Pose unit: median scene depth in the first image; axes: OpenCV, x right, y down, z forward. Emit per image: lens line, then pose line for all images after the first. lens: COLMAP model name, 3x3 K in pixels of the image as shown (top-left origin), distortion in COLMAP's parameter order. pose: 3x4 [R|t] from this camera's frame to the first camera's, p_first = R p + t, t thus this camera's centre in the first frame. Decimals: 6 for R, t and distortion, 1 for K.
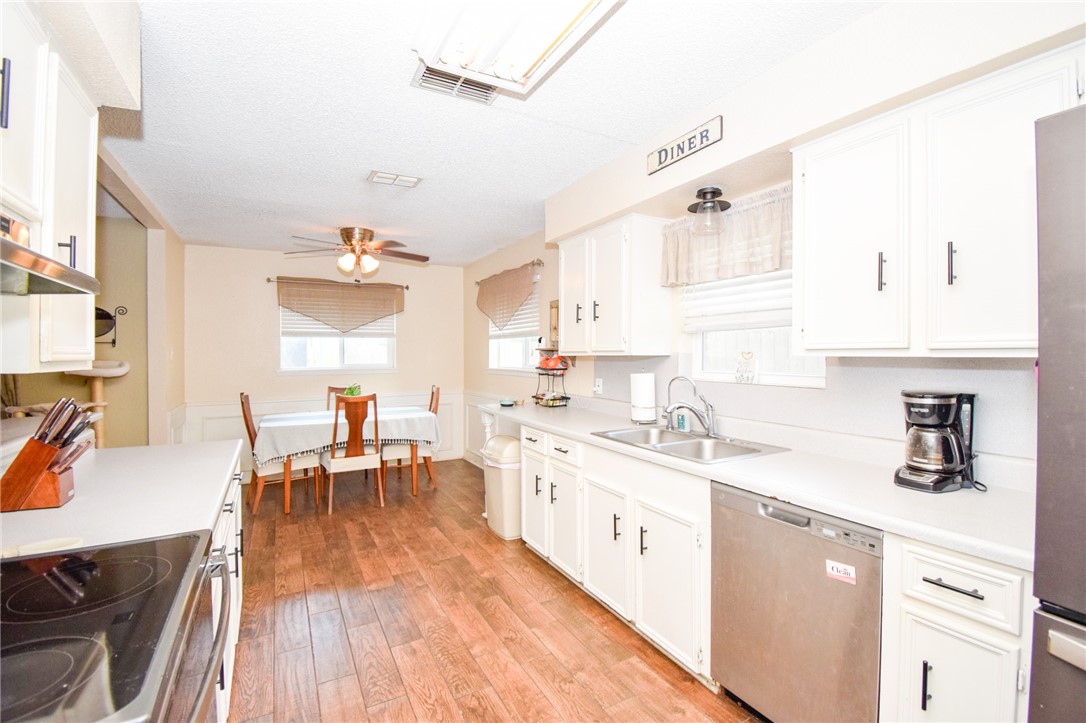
lens RADIAL K [[487.3, 0, 559.4], [0, 487.3, 357.6], [0, 0, 1]] dist [0.011520, -0.019651]
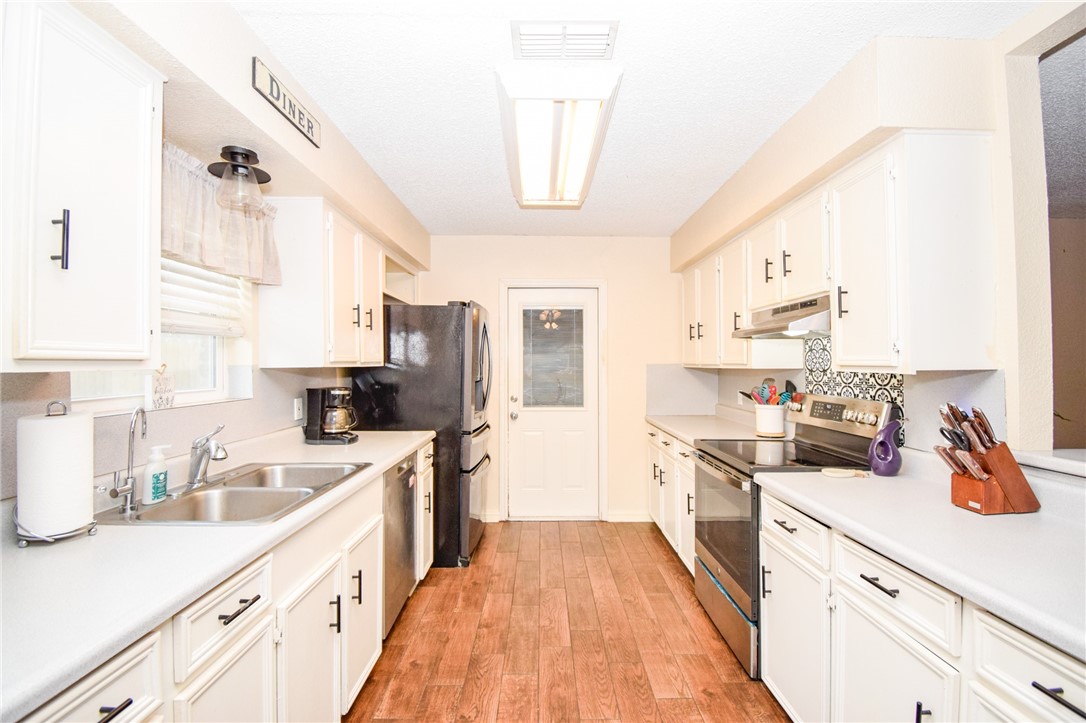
lens RADIAL K [[487.3, 0, 540.5], [0, 487.3, 358.2], [0, 0, 1]] dist [0.011520, -0.019651]
pose [[-0.869623, 0.013110, 0.493542, -0.322656], [0.011249, 0.999914, -0.006740, -0.005938], [-0.493588, -0.000310, -0.869696, 0.978055]]
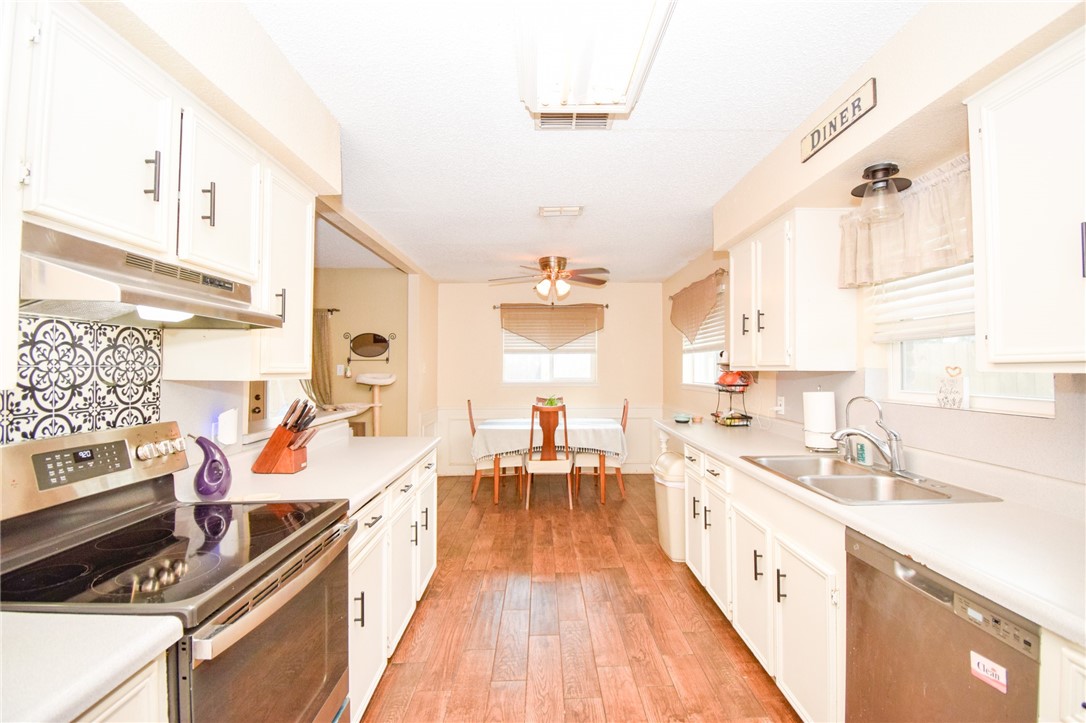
lens RADIAL K [[487.3, 0, 551.5], [0, 487.3, 356.0], [0, 0, 1]] dist [0.011520, -0.019651]
pose [[0.877035, -0.011505, -0.480288, 0.145732], [-0.004331, 0.999483, -0.031850, -0.000735], [0.480406, 0.030014, 0.876532, 0.024085]]
